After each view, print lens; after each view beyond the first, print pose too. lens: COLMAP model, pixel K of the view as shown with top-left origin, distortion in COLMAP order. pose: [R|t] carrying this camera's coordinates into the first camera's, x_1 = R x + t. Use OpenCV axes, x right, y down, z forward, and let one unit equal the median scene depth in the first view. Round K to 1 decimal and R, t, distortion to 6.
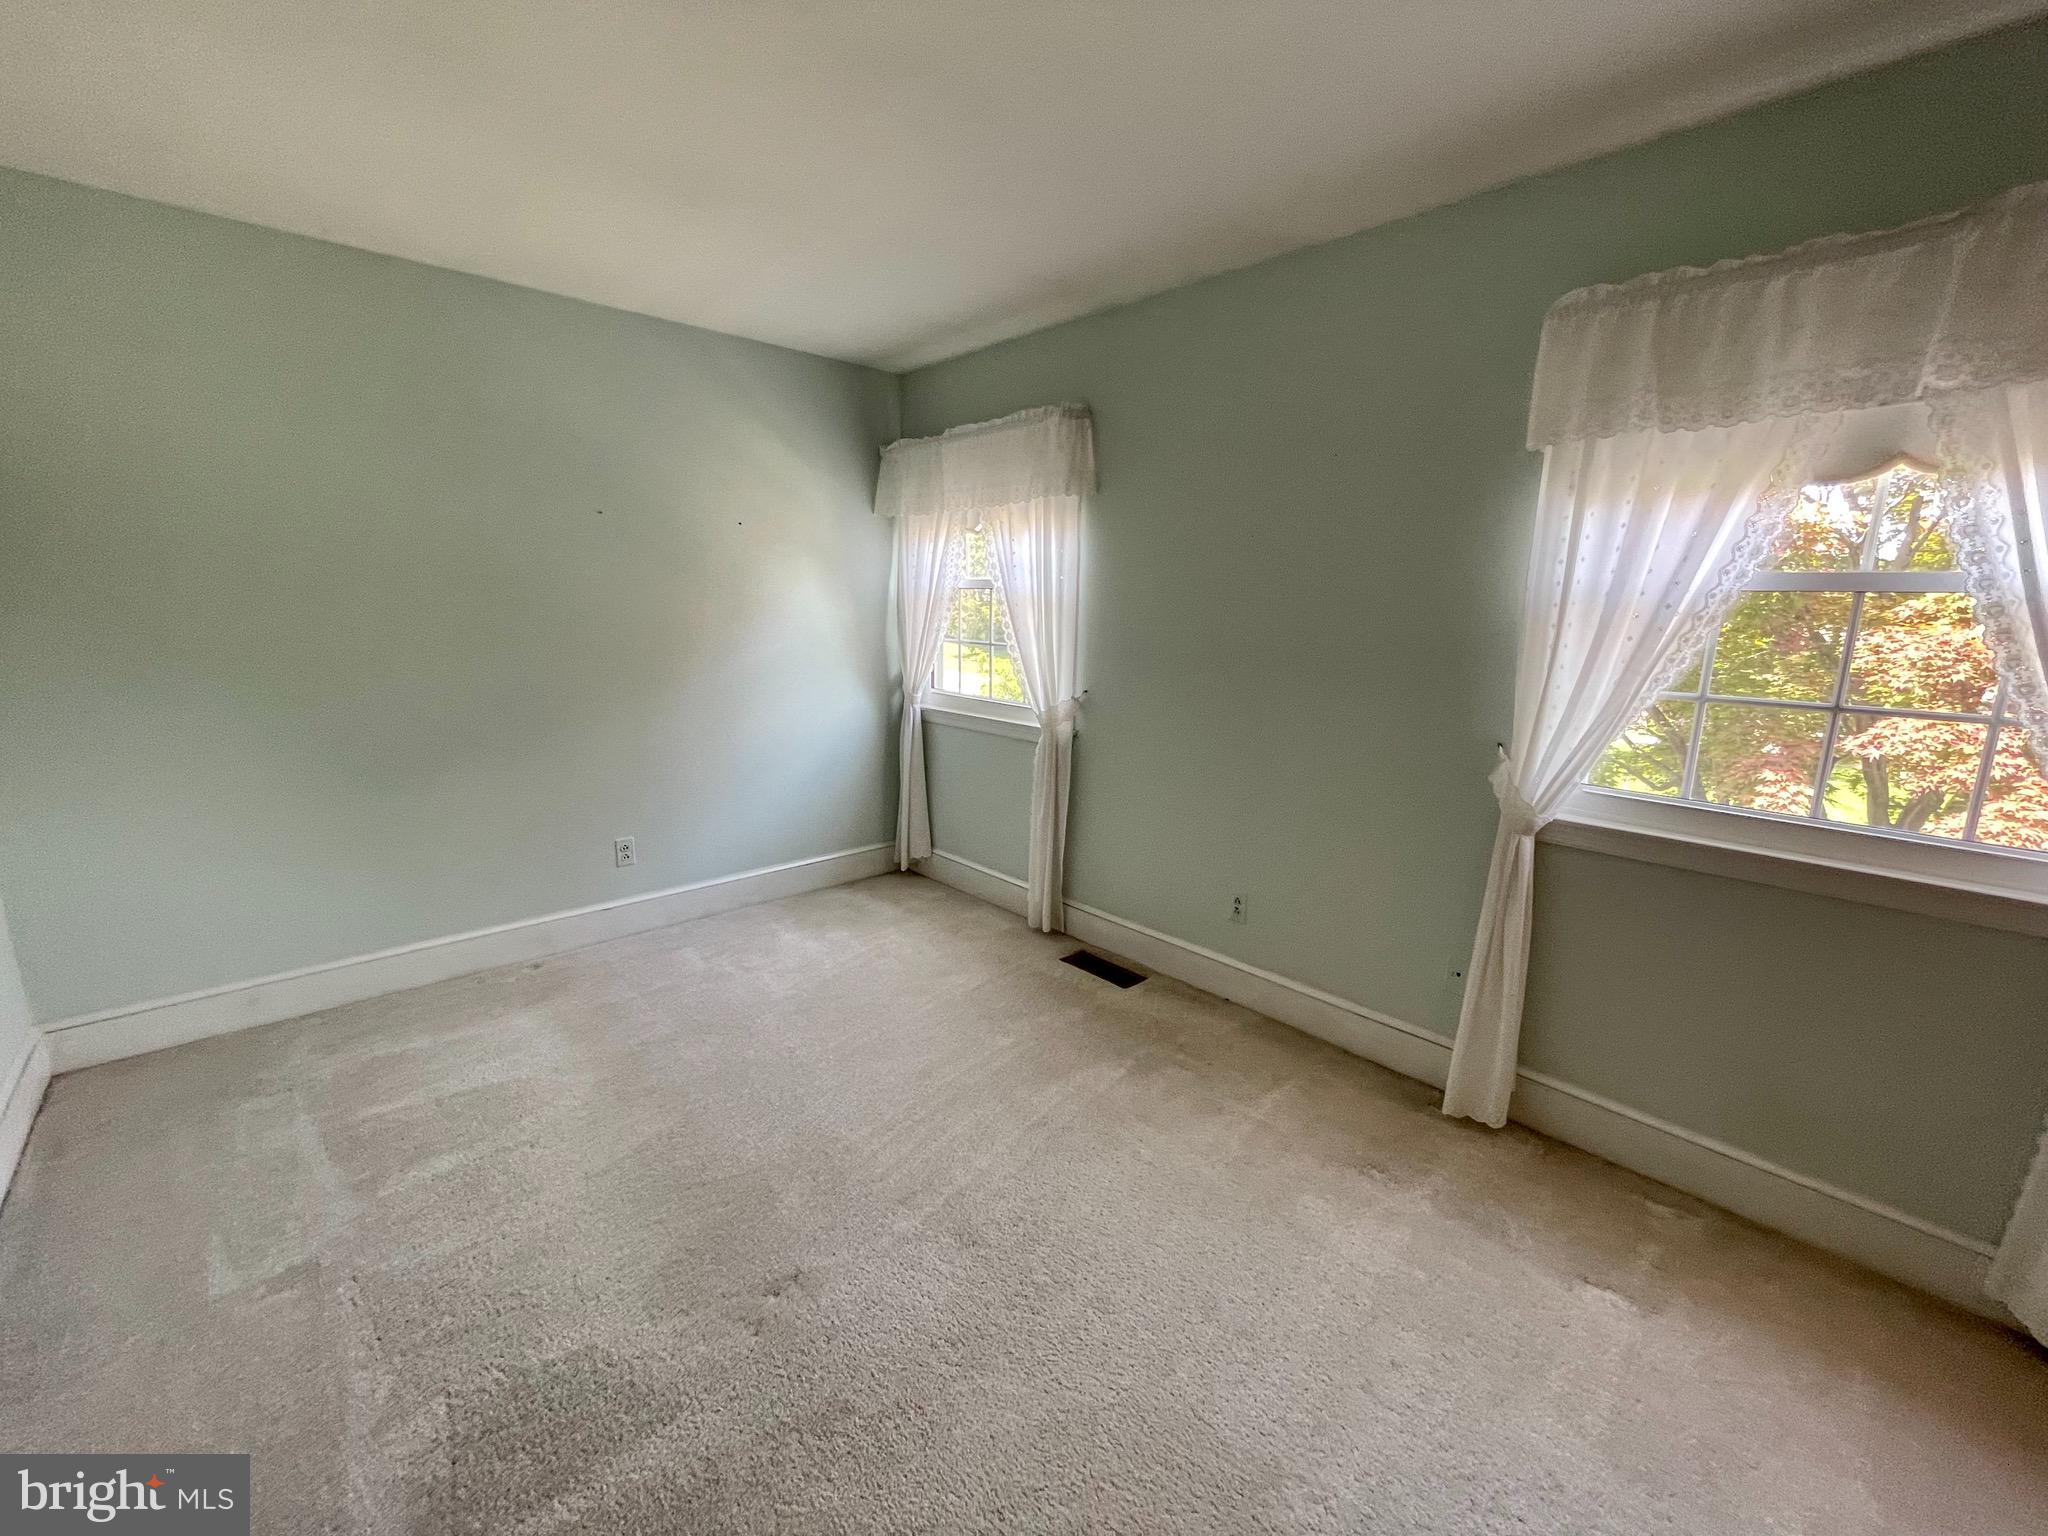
lens RADIAL K [[834.1, 0, 1024.0], [0, 834.1, 768.0], [0, 0, 1]] dist [-0.001130, -0.000185]
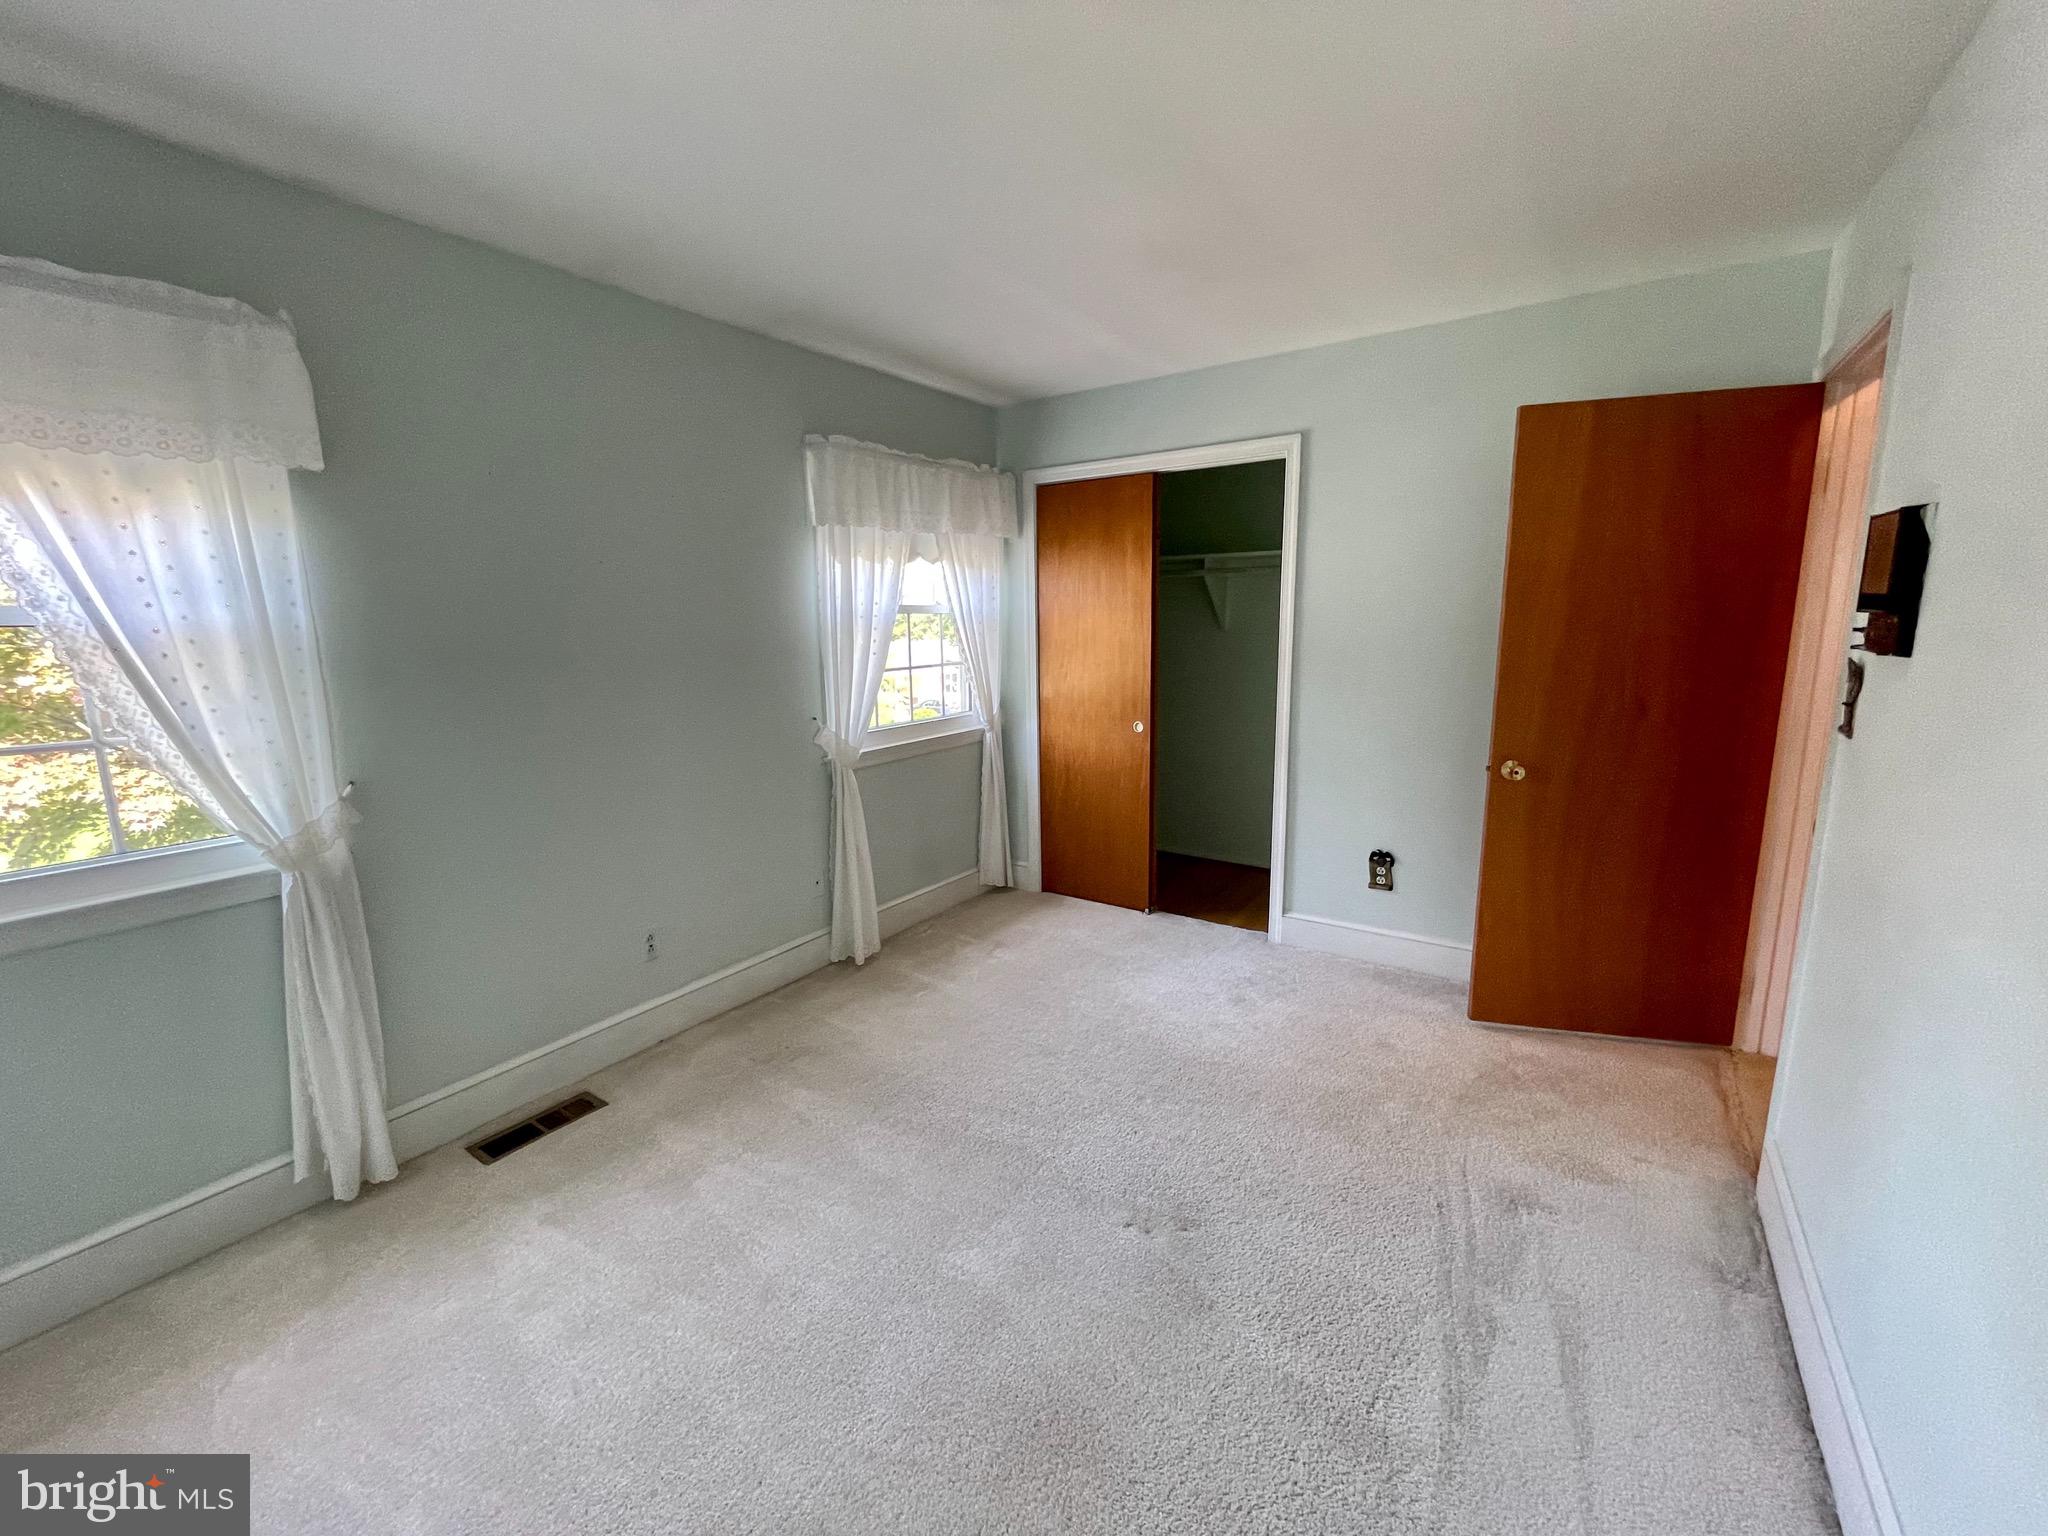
lens RADIAL K [[834.1, 0, 1024.0], [0, 834.1, 768.0], [0, 0, 1]] dist [-0.001130, -0.000185]
pose [[-0.228081, -0.187885, 0.955342, -0.724574], [0.208872, 0.948918, 0.236488, -0.164438], [-0.950974, 0.253483, -0.177187, 0.709263]]
